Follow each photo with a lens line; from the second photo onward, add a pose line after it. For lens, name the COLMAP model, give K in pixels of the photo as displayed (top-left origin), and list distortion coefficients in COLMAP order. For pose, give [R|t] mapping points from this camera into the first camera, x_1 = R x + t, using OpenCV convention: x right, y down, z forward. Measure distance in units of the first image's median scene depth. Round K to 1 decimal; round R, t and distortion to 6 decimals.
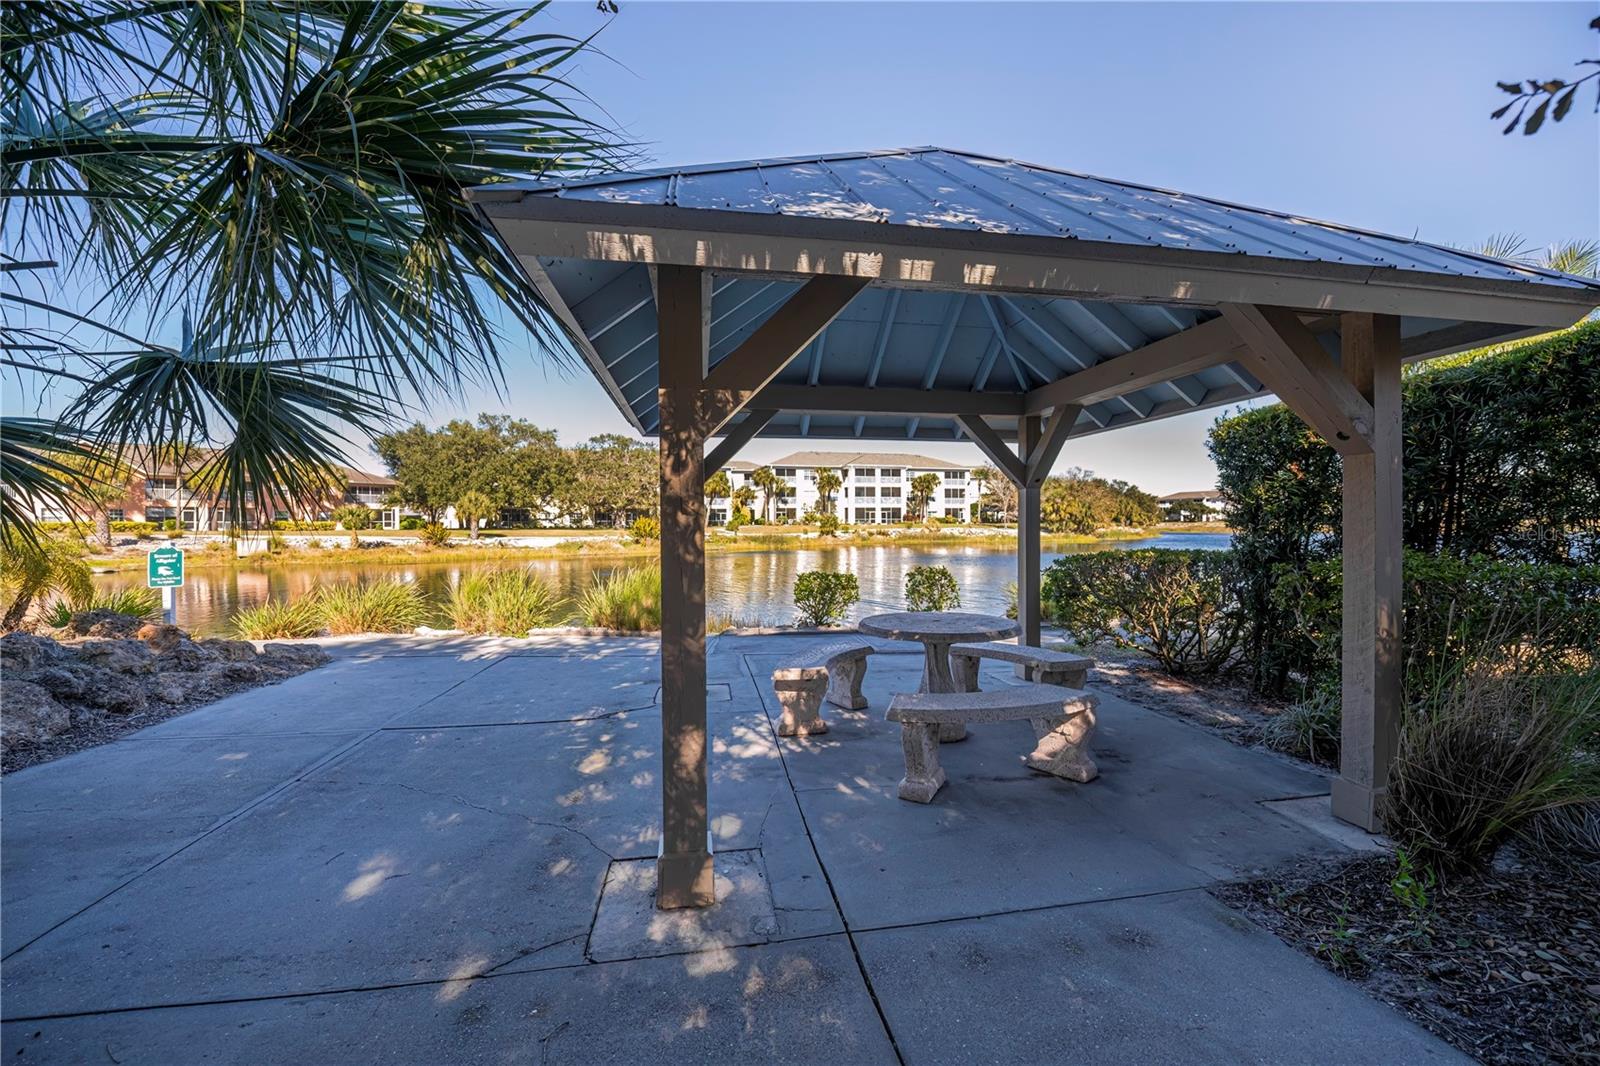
lens RADIAL K [[639.3, 0, 805.2], [0, 639.3, 526.2], [0, 0, 1]] dist [-0.021181, 0.000341]
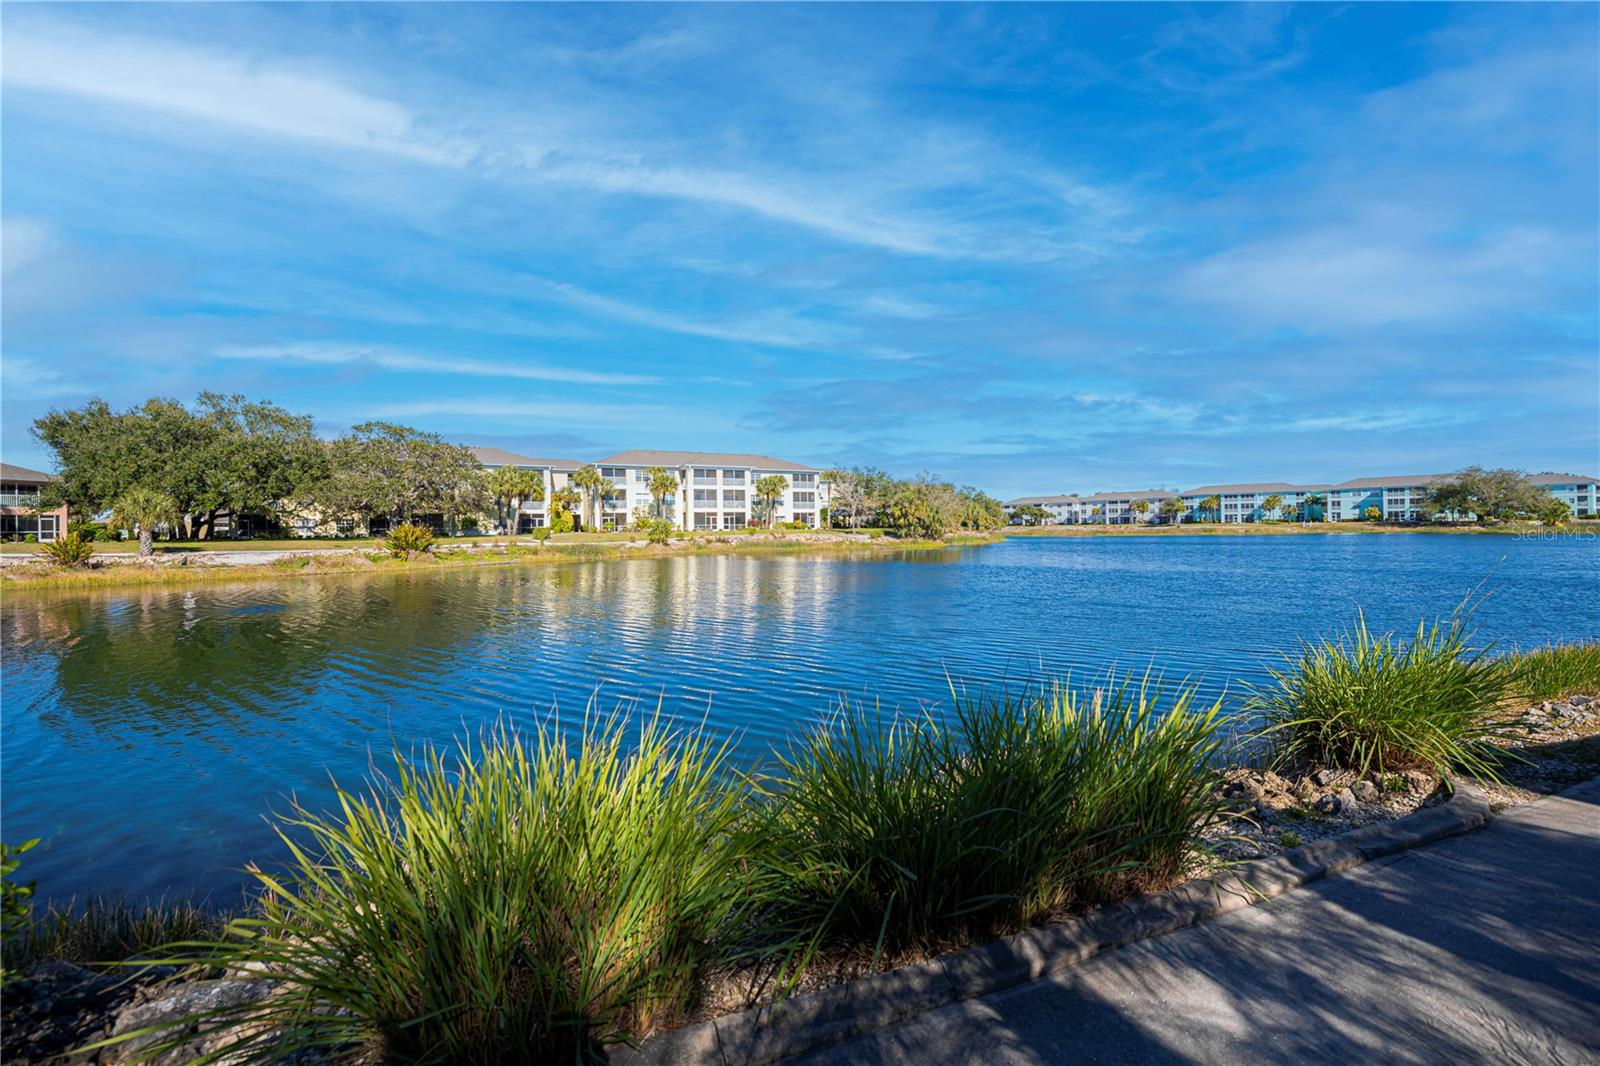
lens RADIAL K [[639.3, 0, 803.4], [0, 639.3, 529.9], [0, 0, 1]] dist [-0.021181, 0.000341]
pose [[0.979214, -0.006390, 0.202731, 0.046990], [0.006889, 0.999975, -0.001753, -0.001506], [-0.202714, 0.003113, 0.979233, 0.084596]]
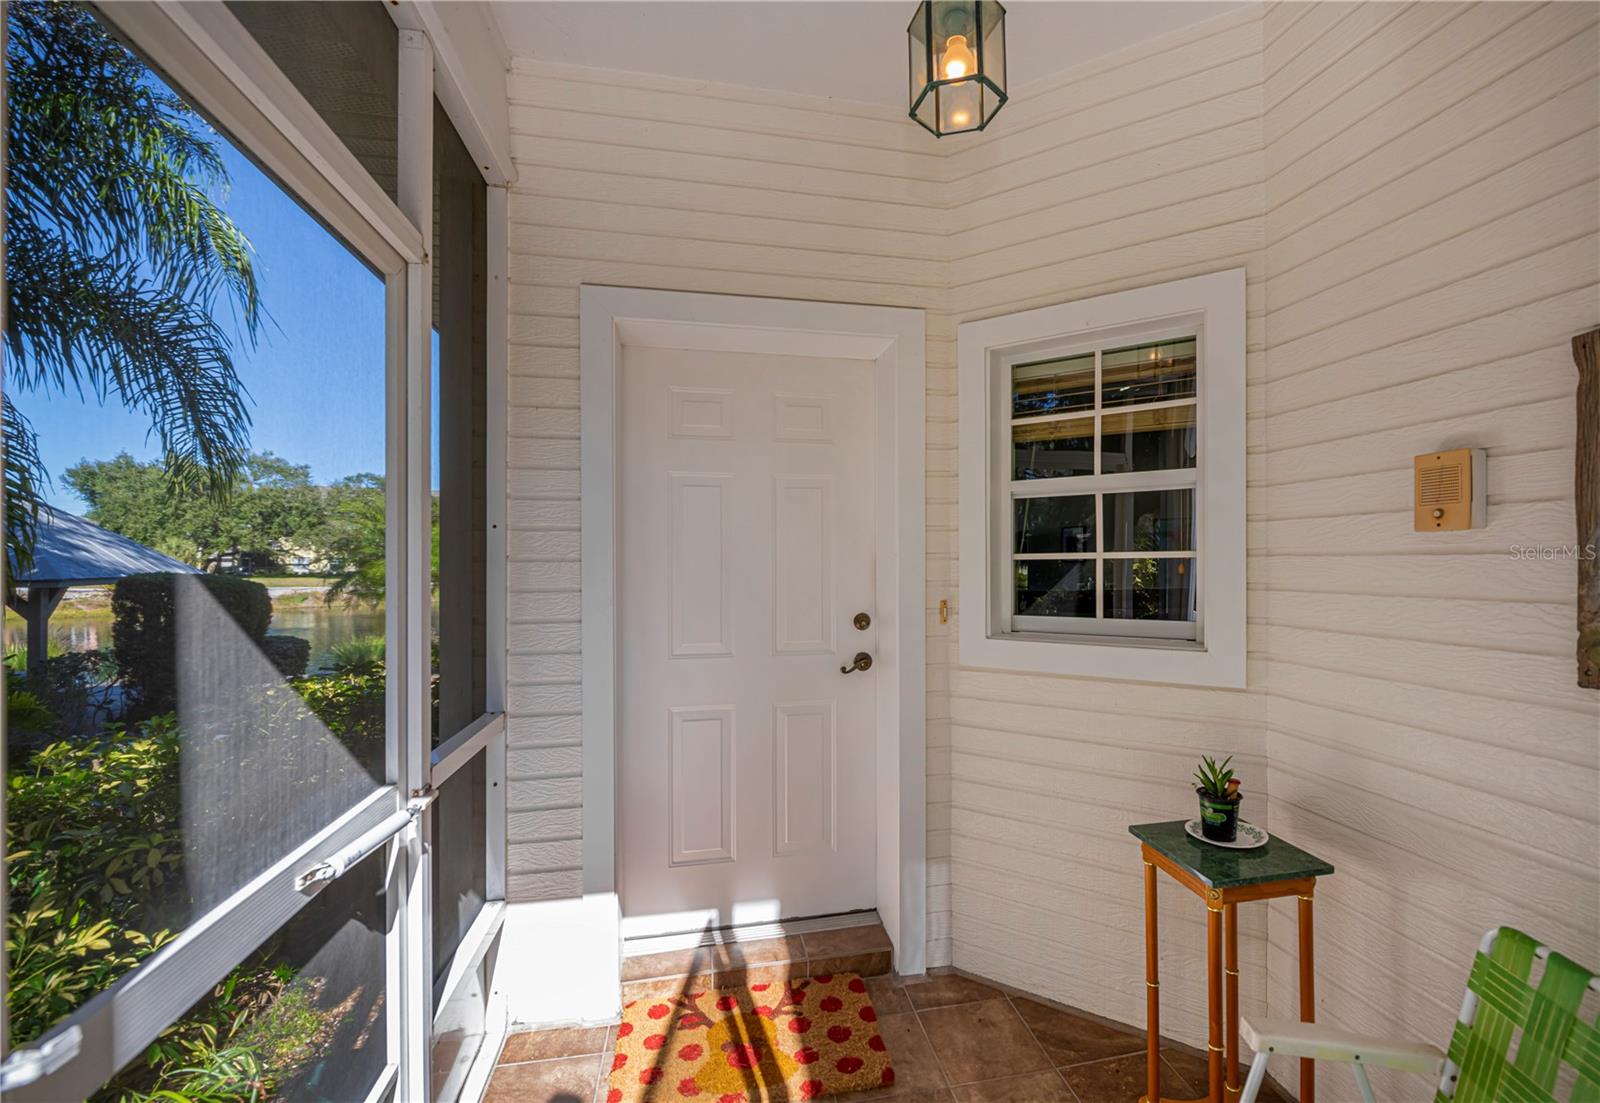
lens RADIAL K [[714.0, 0, 813.6], [0, 714.0, 559.5], [0, 0, 1]] dist [-0.002945, -0.001149]
pose [[0.985636, 0.008705, 0.168657, 0.123924], [-0.007012, 0.999919, -0.010636, -0.011773], [-0.168736, 0.009301, 0.985617, -0.093598]]
